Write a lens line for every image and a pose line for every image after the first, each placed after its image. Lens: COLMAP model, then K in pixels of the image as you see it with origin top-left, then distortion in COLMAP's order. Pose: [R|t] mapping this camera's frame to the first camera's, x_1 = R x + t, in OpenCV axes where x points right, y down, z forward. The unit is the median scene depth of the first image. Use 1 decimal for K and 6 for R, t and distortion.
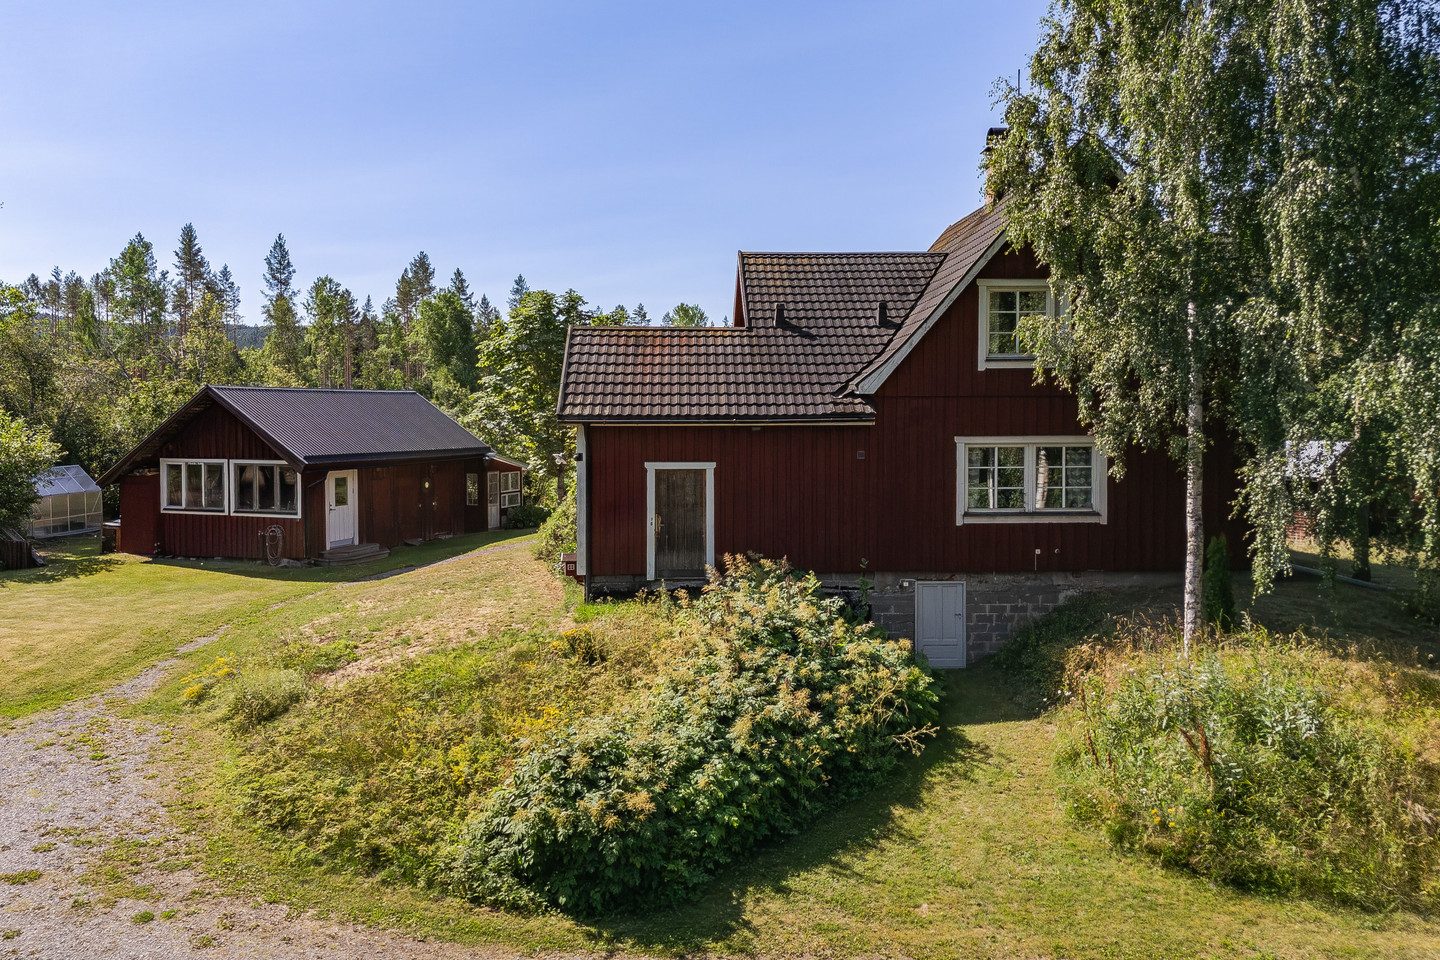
lens RADIAL K [[1070.7, 0, 720.0], [0, 1070.7, 480.0], [0, 0, 1]] dist [0.038804, -0.000069]
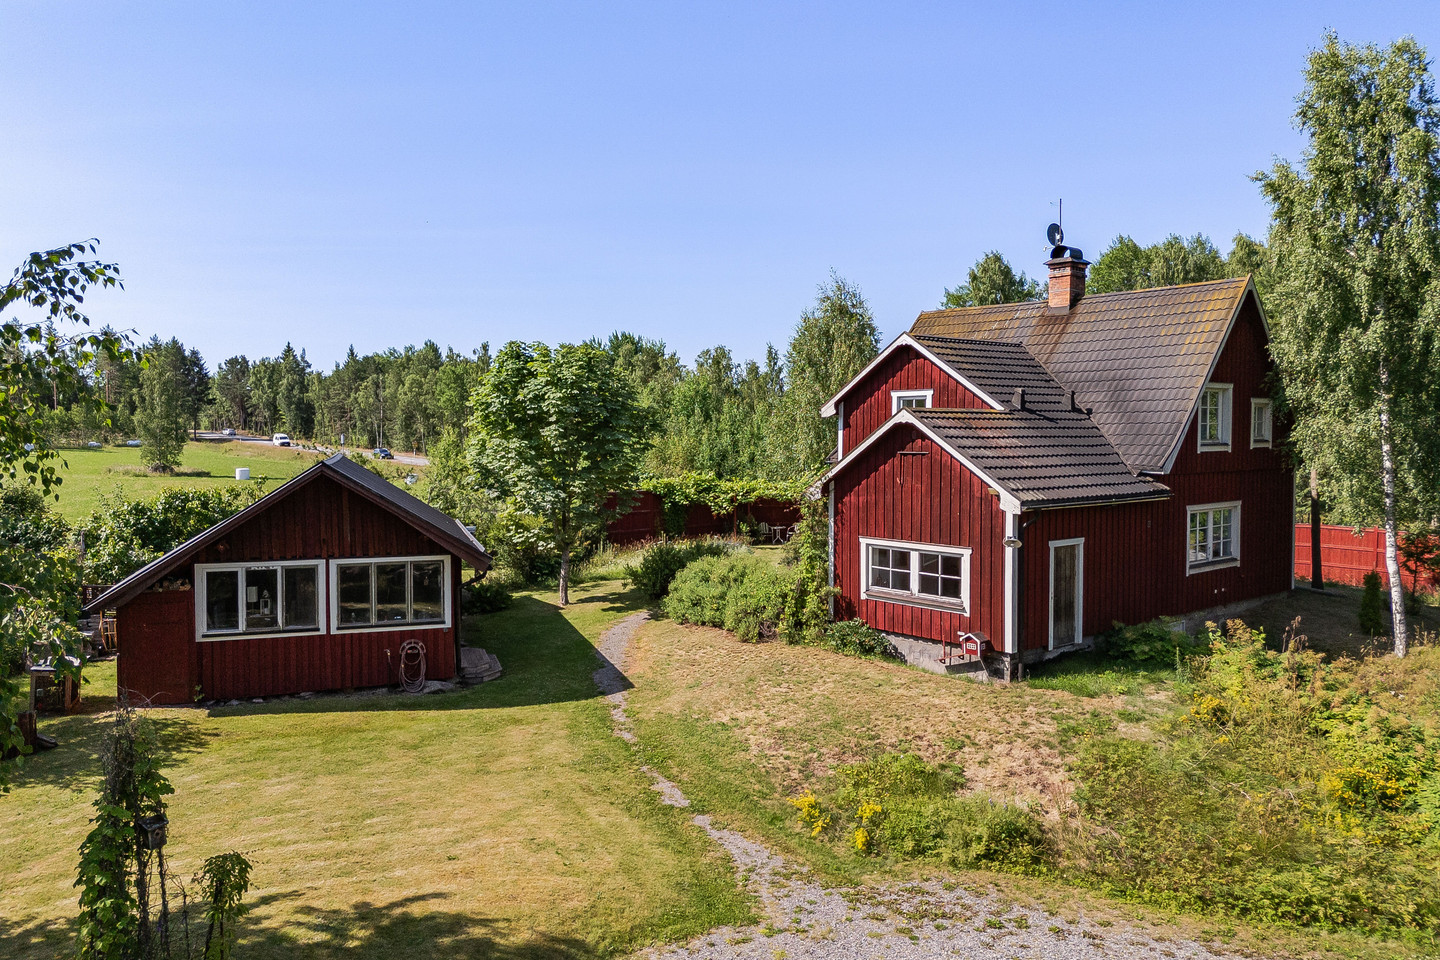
lens RADIAL K [[1070.7, 0, 720.0], [0, 1070.7, 480.0], [0, 0, 1]] dist [0.038804, -0.000069]
pose [[0.780398, -0.027157, 0.624693, -0.707251], [0.037705, 0.999282, -0.003662, -0.061088], [-0.624145, 0.026412, 0.780862, 0.245611]]
